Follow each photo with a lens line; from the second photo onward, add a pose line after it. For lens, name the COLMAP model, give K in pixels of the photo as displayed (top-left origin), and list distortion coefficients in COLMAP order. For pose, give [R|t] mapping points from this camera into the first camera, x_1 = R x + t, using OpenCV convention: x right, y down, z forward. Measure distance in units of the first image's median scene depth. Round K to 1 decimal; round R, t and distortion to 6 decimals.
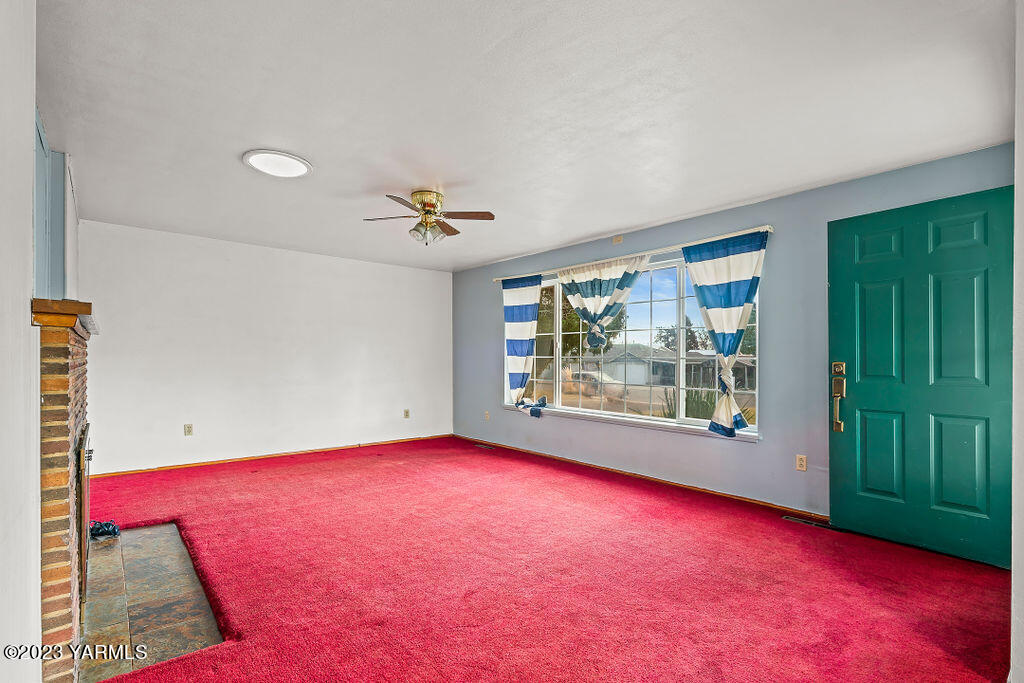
lens RADIAL K [[465.4, 0, 513.4], [0, 465.4, 360.0], [0, 0, 1]] dist [0.000075, 0.000493]
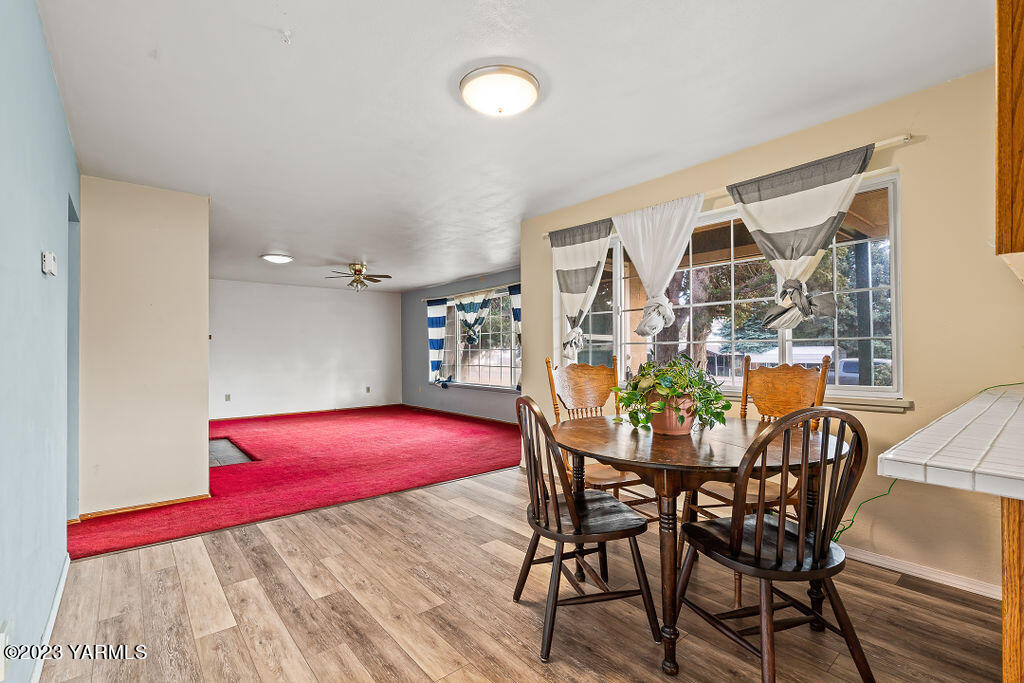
lens RADIAL K [[465.4, 0, 512.6], [0, 465.4, 342.8], [0, 0, 1]] dist [0.000075, 0.000493]
pose [[0.999617, -0.017043, -0.021785, 0.314894], [0.016549, 0.999607, -0.022639, 0.007953], [0.022162, 0.022270, 0.999506, -0.566523]]
